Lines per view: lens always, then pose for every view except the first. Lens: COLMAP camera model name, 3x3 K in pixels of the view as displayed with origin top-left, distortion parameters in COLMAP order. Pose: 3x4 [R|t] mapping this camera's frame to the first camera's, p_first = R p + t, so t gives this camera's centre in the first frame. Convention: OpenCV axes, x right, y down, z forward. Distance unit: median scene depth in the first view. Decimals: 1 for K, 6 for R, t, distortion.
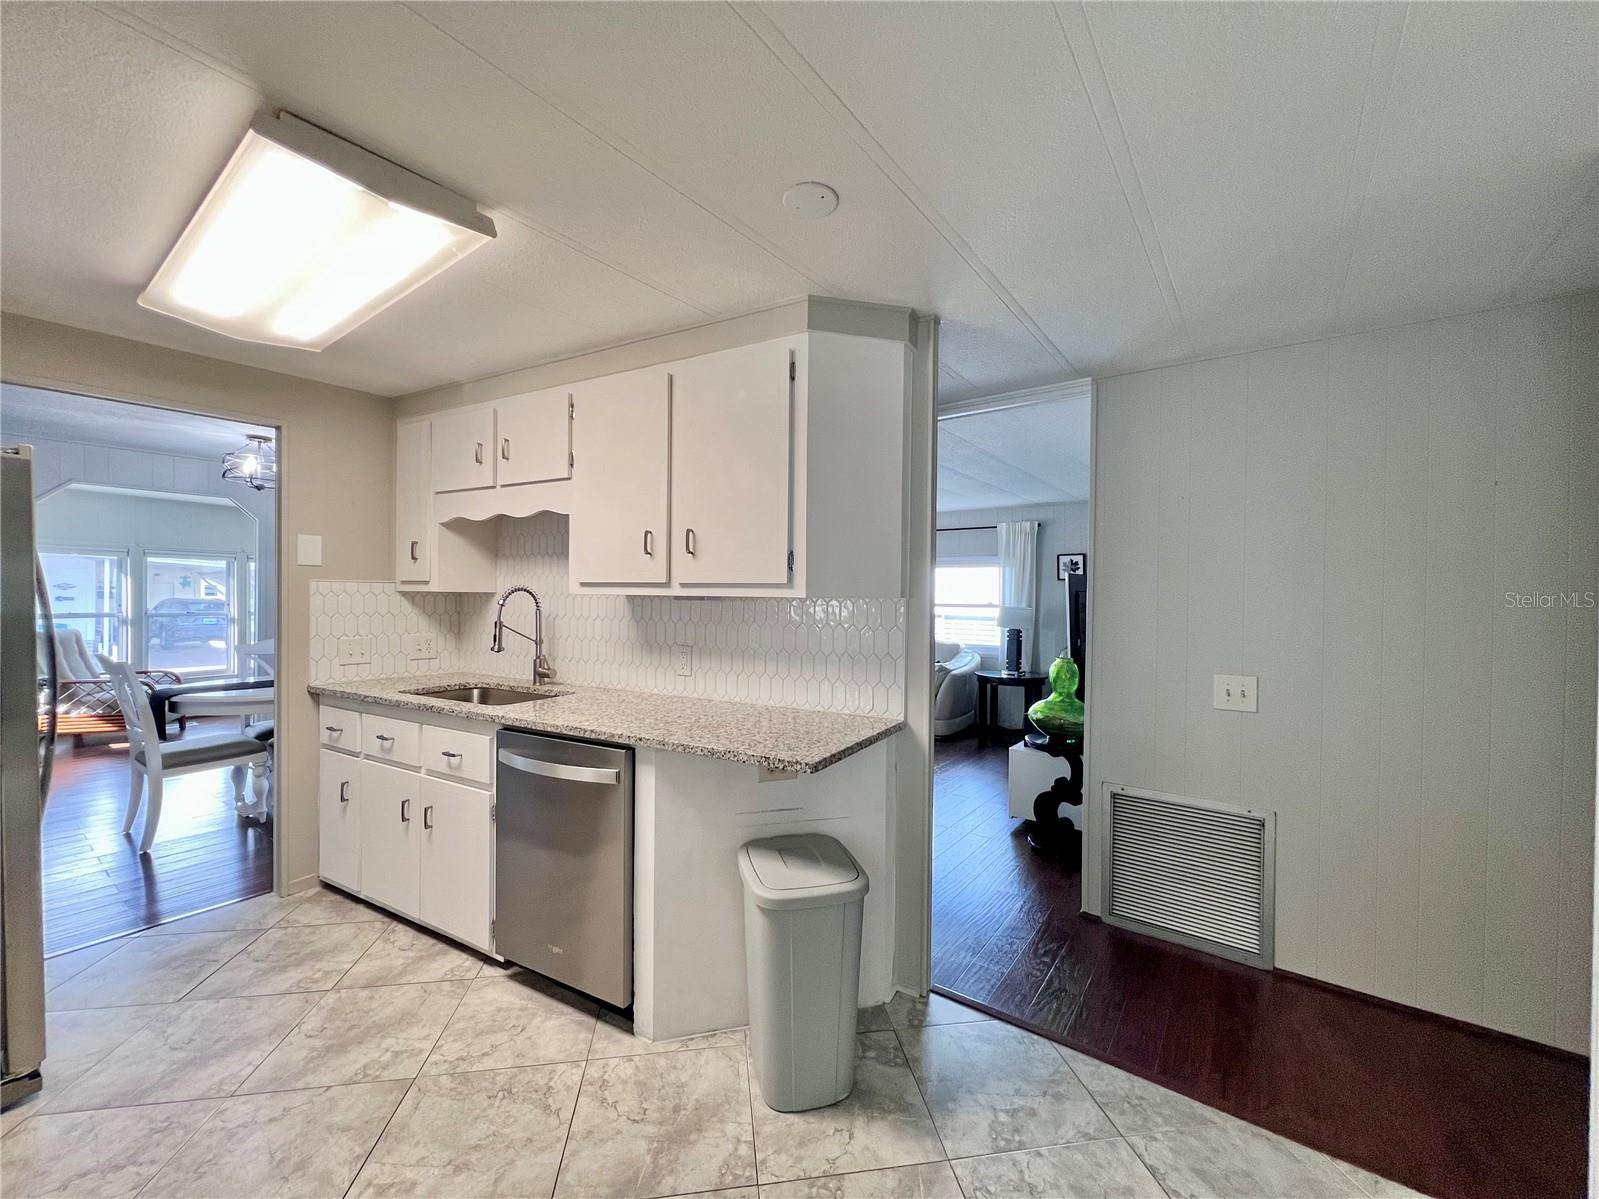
lens RADIAL K [[630.5, 0, 806.2], [0, 630.5, 603.5], [0, 0, 1]] dist [0.000139, 0.000237]
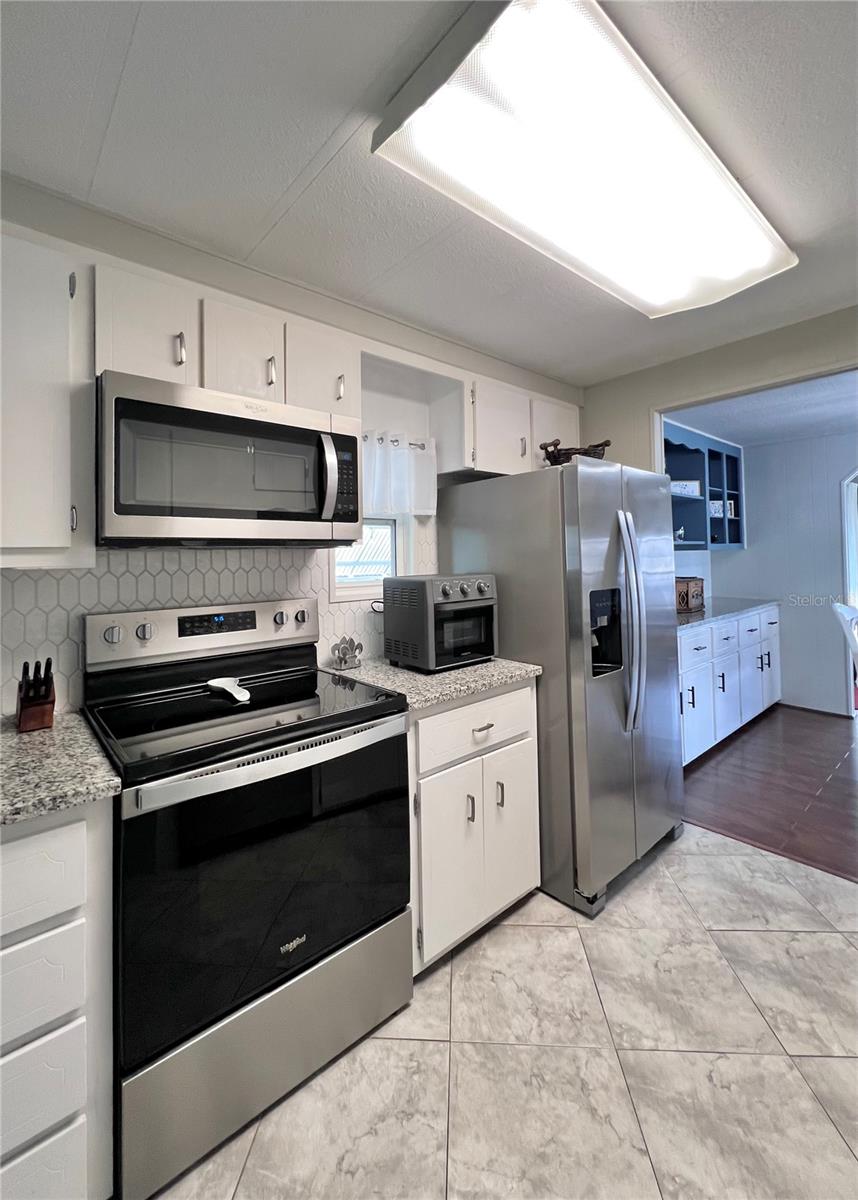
lens RADIAL K [[513.8, 0, 426.9], [0, 513.8, 541.0], [0, 0, 1]] dist [-0.000200, -0.000268]
pose [[-0.217161, -0.026239, -0.975783, -0.014391], [-0.002125, 0.999649, -0.026408, -0.012302], [0.976133, -0.003661, -0.217141, 0.732077]]
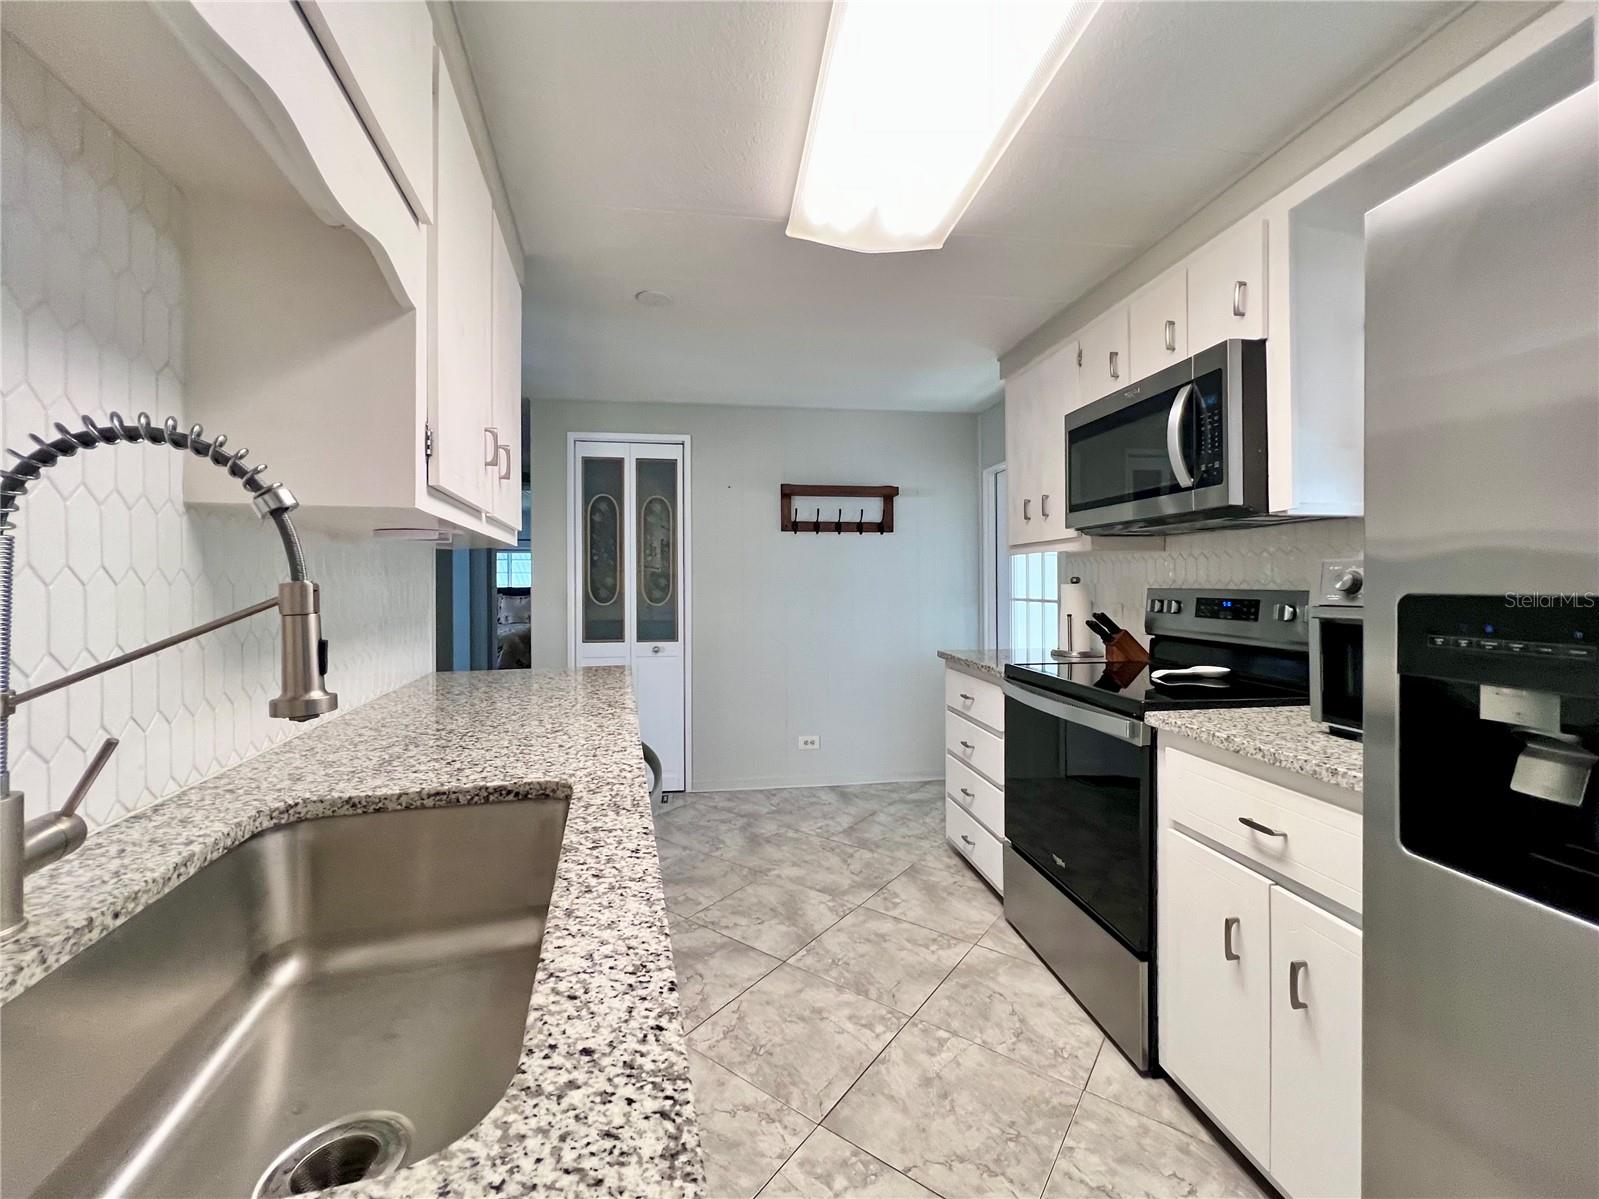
lens RADIAL K [[657.5, 0, 806.2], [0, 657.5, 579.4], [0, 0, 1]] dist [0.000282, 0.000078]
pose [[-0.700174, -0.000310, 0.713972, -1.041465], [0.013115, 0.999826, 0.013296, 0.036244], [-0.713852, 0.018674, -0.700048, 1.368658]]
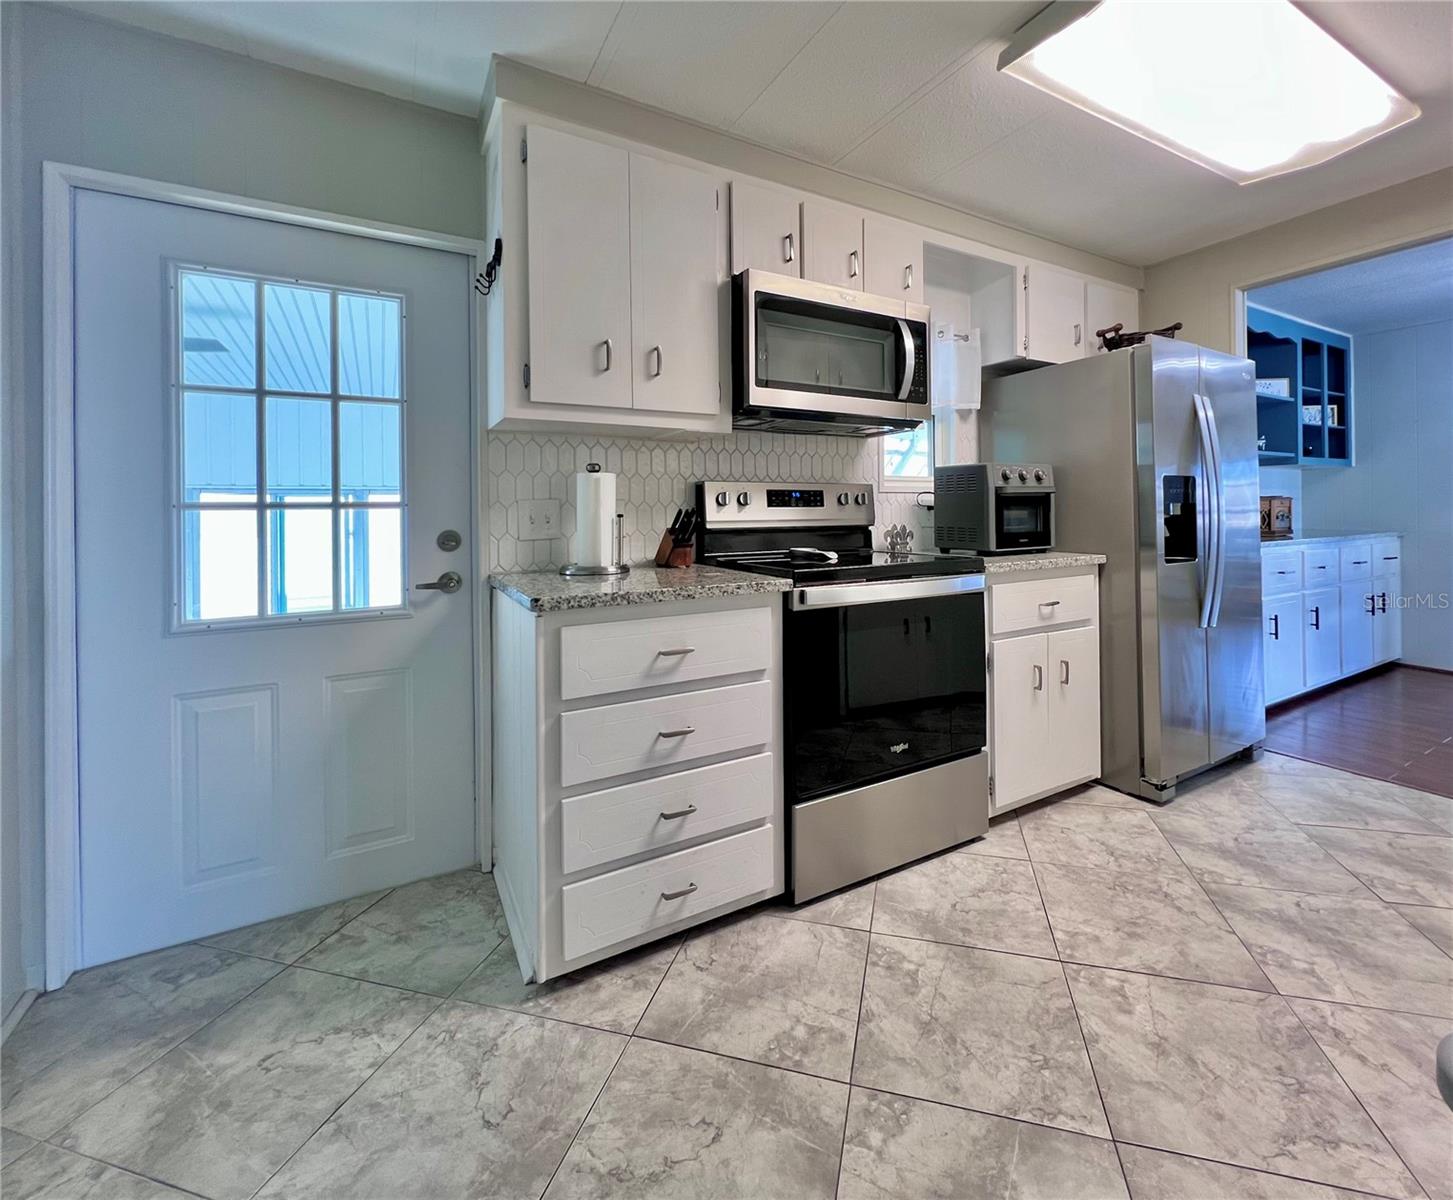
lens RADIAL K [[654.8, 0, 751.9], [0, 654.8, 507.0], [0, 0, 1]] dist [-0.002491, 0.000755]
pose [[-0.398996, -0.006573, -0.916929, 0.356027], [-0.009661, 0.999949, -0.002965, 0.122177], [0.916902, 0.007675, -0.399039, 0.612916]]
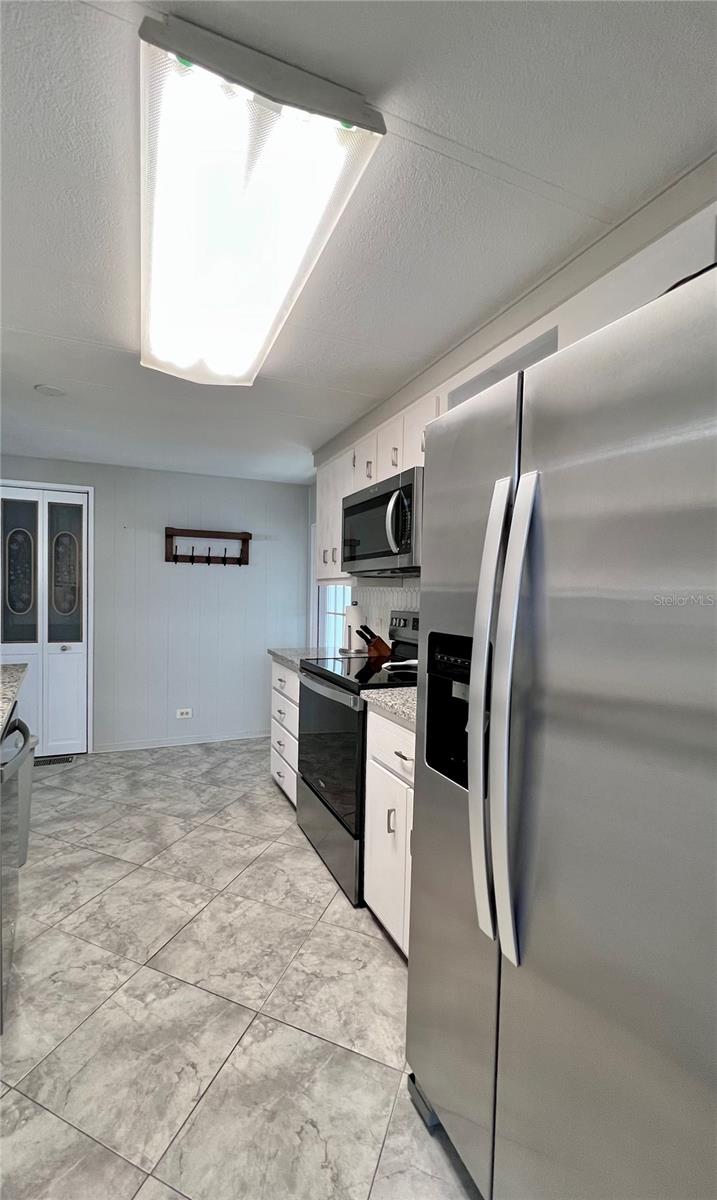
lens RADIAL K [[480.9, 0, 327.7], [0, 480.9, 604.5], [0, 0, 1]] dist [-0.000684, 0.000407]
pose [[-0.845455, -0.032692, 0.533045, -1.208297], [-0.011475, 0.999006, 0.043070, 0.001005], [-0.533923, 0.030297, -0.844990, 1.362978]]
